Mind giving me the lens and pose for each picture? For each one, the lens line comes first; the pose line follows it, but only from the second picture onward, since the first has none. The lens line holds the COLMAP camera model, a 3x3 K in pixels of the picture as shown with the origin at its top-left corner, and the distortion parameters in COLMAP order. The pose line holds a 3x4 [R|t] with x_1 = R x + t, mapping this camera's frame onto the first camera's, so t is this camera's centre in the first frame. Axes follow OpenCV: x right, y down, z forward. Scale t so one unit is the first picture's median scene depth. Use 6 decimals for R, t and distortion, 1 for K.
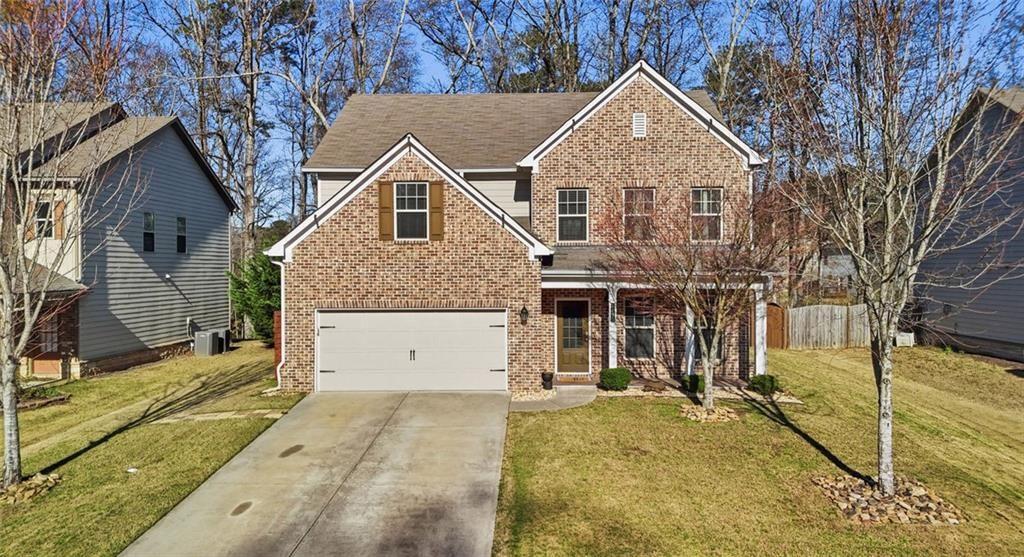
lens RADIAL K [[761.0, 0, 513.0], [0, 761.0, 275.8], [0, 0, 1]] dist [0.070935, -0.003207]
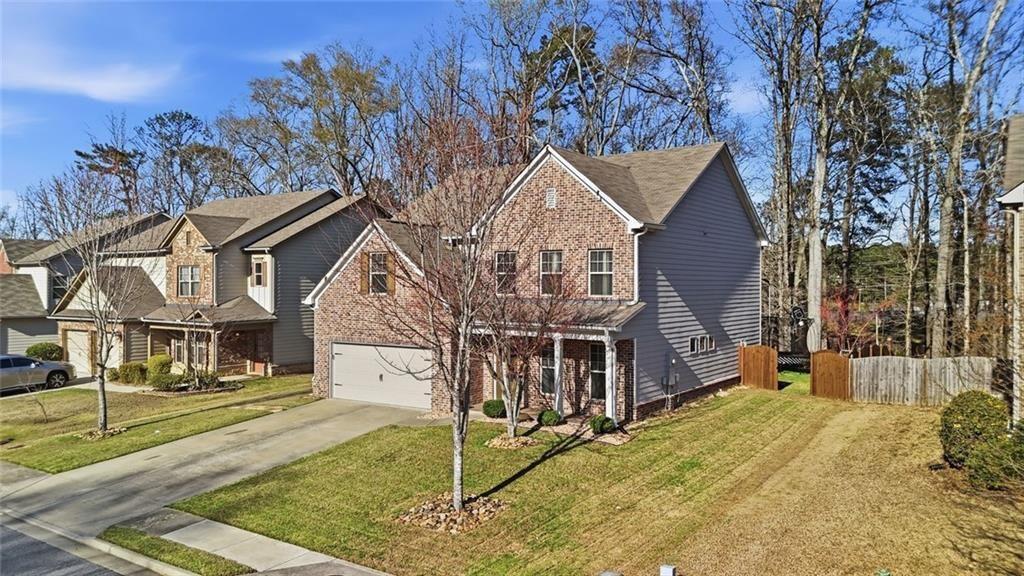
lens RADIAL K [[756.6, 0, 510.8], [0, 756.6, 287.0], [0, 0, 1]] dist [0.052355, -0.002132]
pose [[0.844584, 0.008227, -0.535360, 0.801635], [-0.012207, 0.999918, -0.003892, -0.056991], [0.535284, 0.009822, 0.844615, -0.033831]]
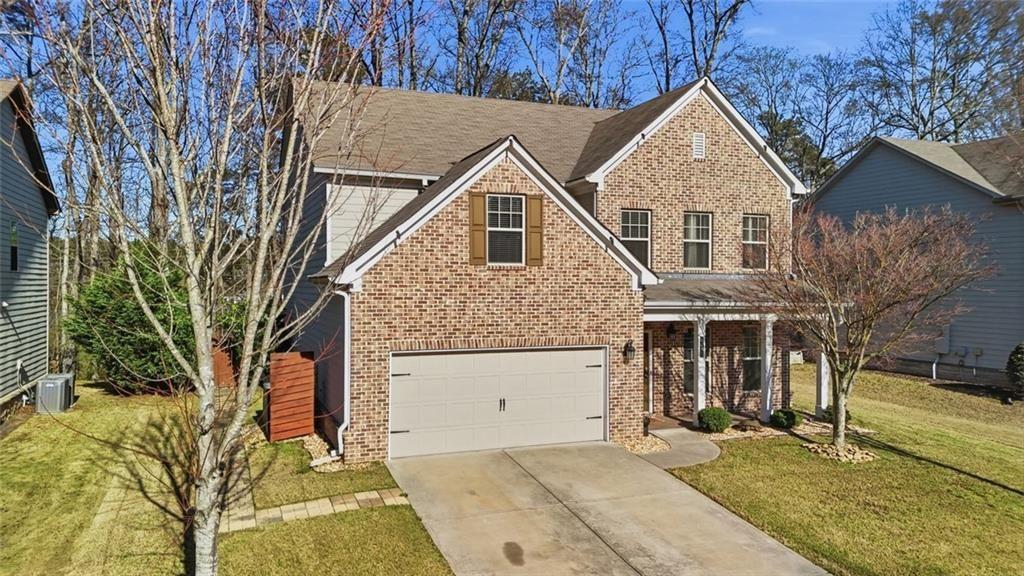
lens RADIAL K [[756.6, 0, 506.6], [0, 756.6, 281.0], [0, 0, 1]] dist [0.052355, -0.002132]
pose [[0.920162, 0.006968, 0.391476, -0.449829], [-0.002824, 0.999934, -0.011160, -0.020390], [-0.391528, 0.009164, 0.920121, 0.248347]]
